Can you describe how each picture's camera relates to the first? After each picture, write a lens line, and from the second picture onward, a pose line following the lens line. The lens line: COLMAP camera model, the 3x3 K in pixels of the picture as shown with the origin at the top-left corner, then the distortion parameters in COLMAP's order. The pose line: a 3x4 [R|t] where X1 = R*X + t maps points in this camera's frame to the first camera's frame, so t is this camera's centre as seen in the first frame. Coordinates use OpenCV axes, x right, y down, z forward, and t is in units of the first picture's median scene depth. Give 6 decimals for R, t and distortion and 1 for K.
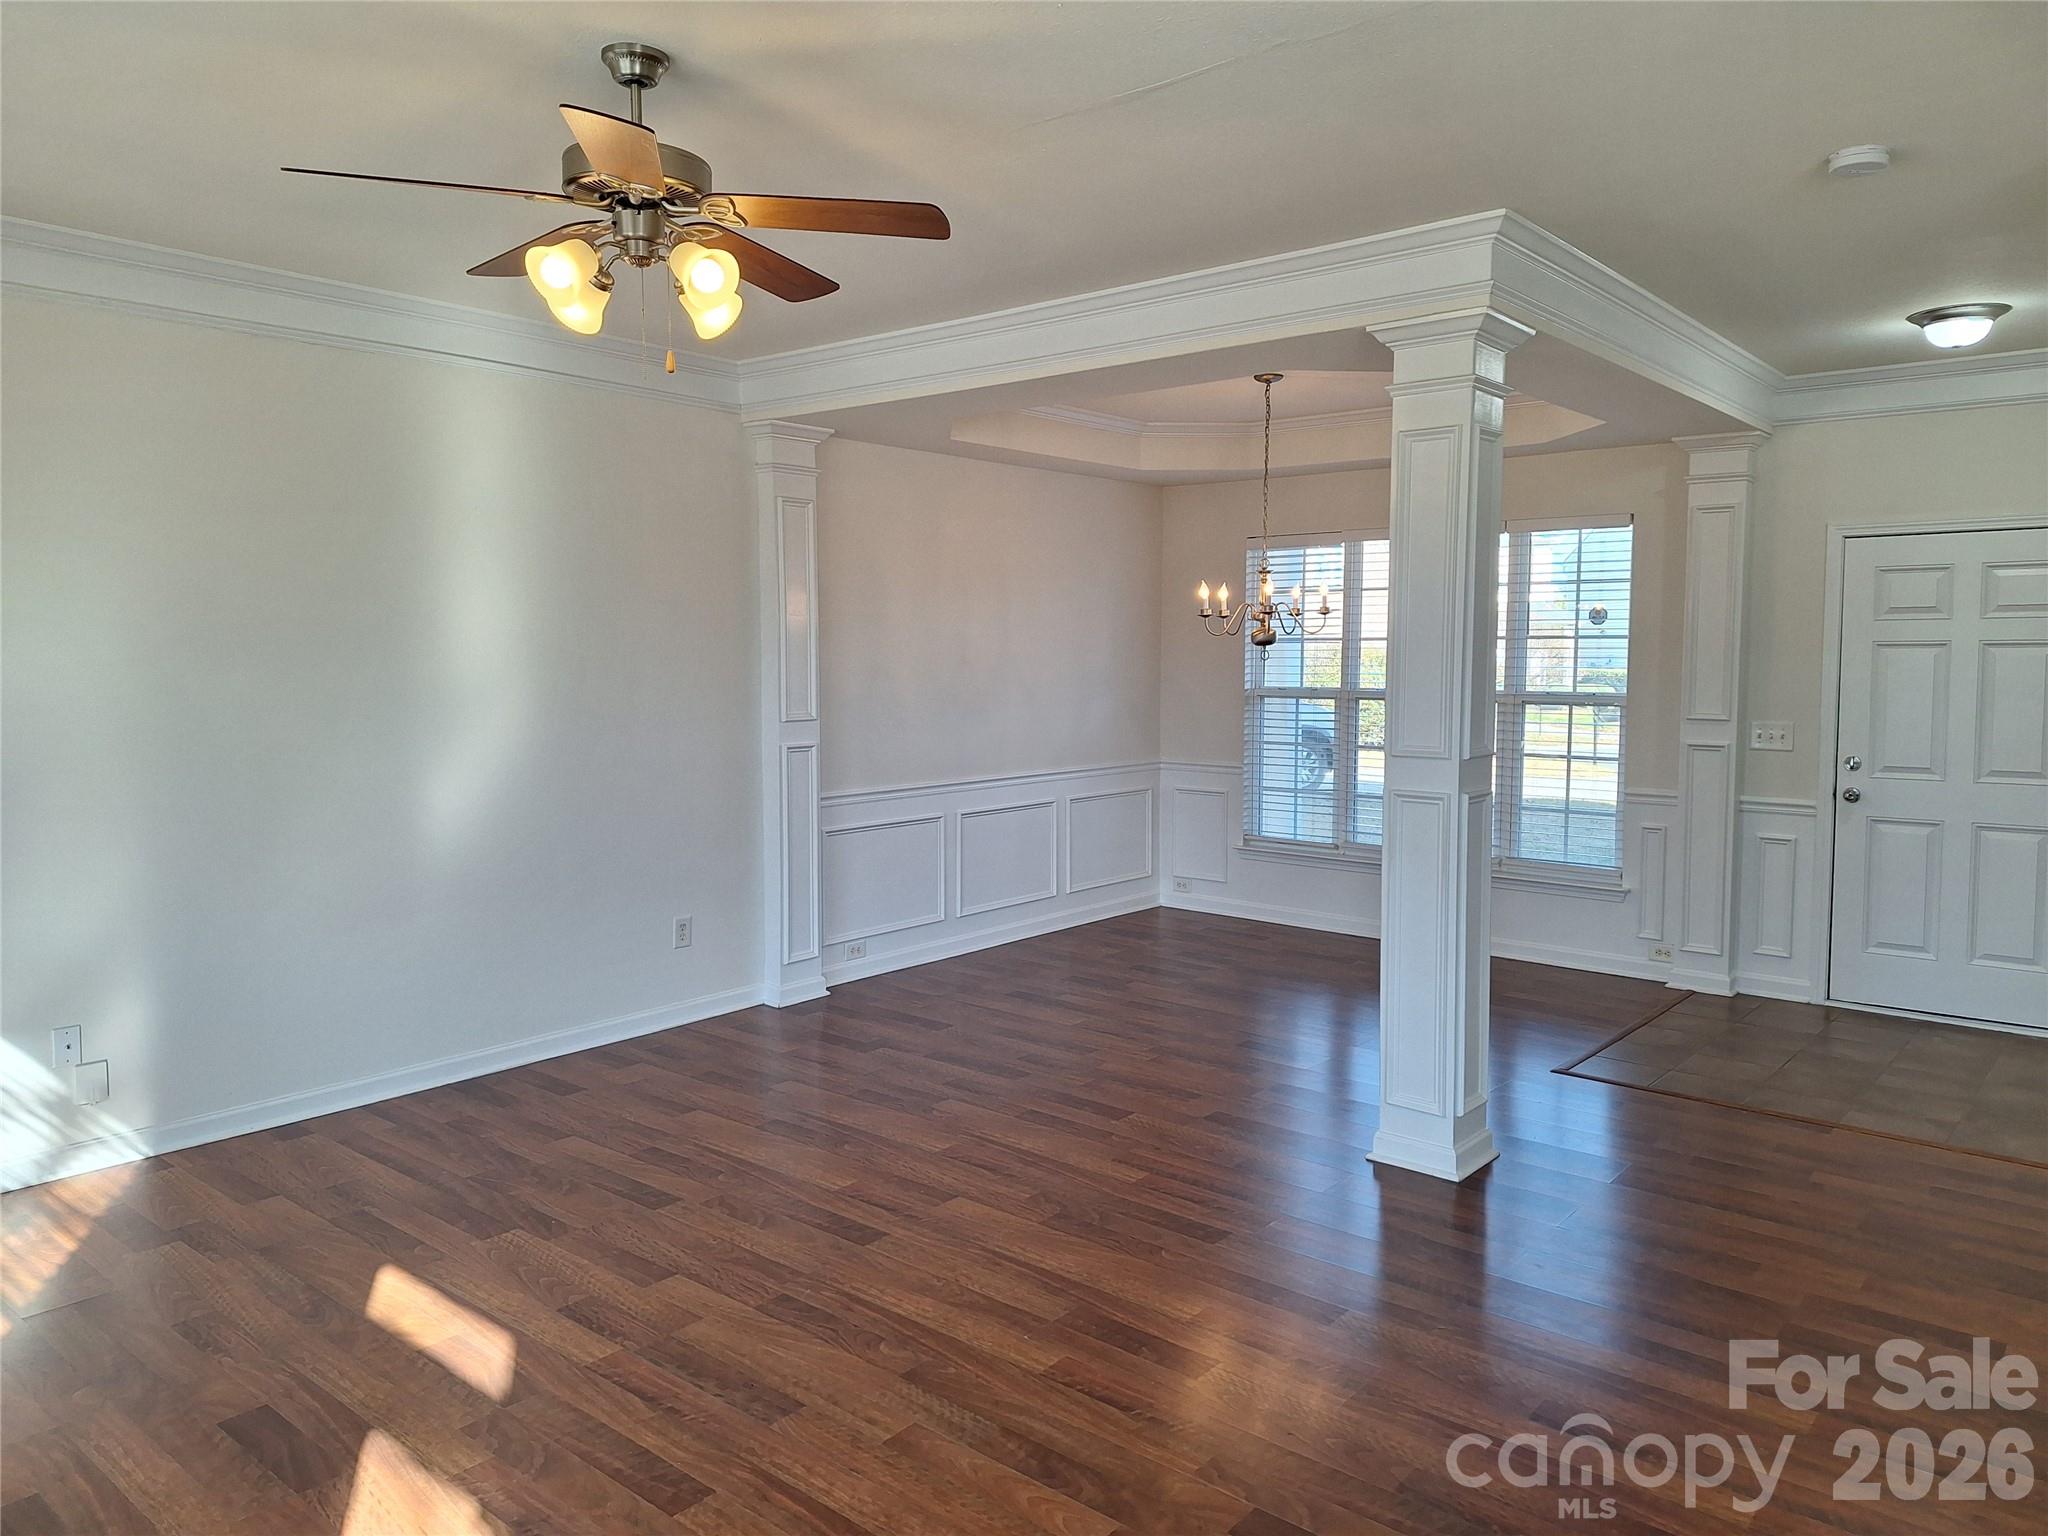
lens RADIAL K [[1435.5, 0, 1028.6], [0, 1435.5, 759.7], [0, 0, 1]] dist [0.143468, -0.177057]
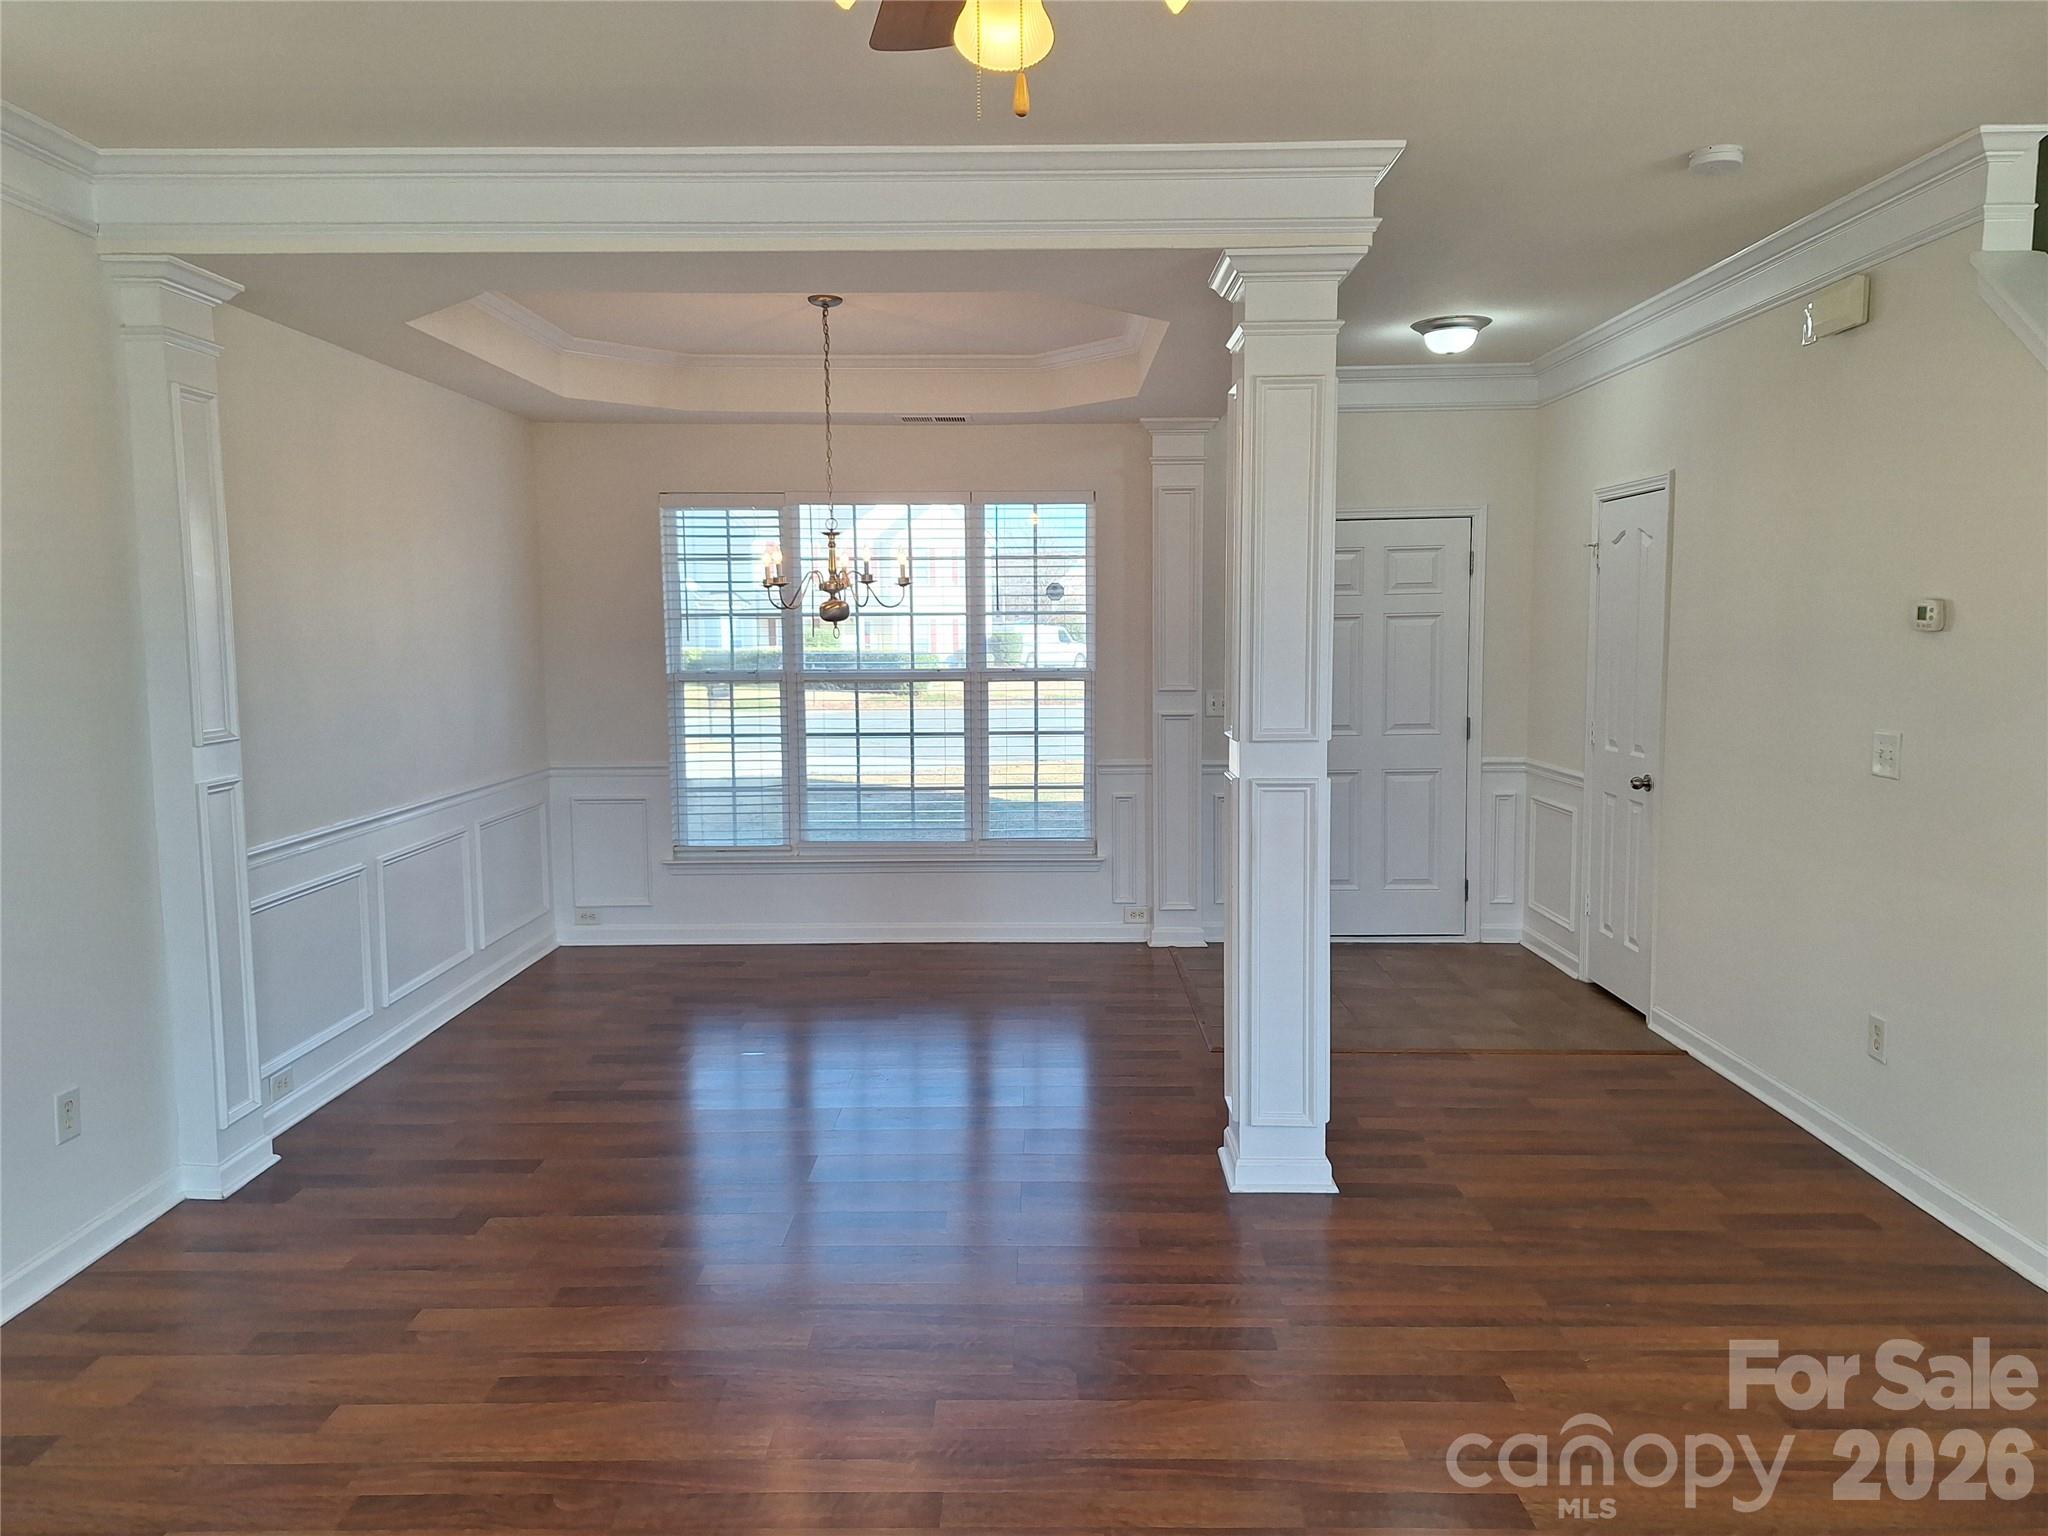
lens RADIAL K [[1435.5, 0, 1028.6], [0, 1435.5, 759.7], [0, 0, 1]] dist [0.143468, -0.177057]
pose [[0.769435, -0.068105, 0.635083, -0.288565], [0.059412, 0.997620, 0.035002, -0.020510], [-0.635956, 0.010800, 0.771650, 0.272025]]
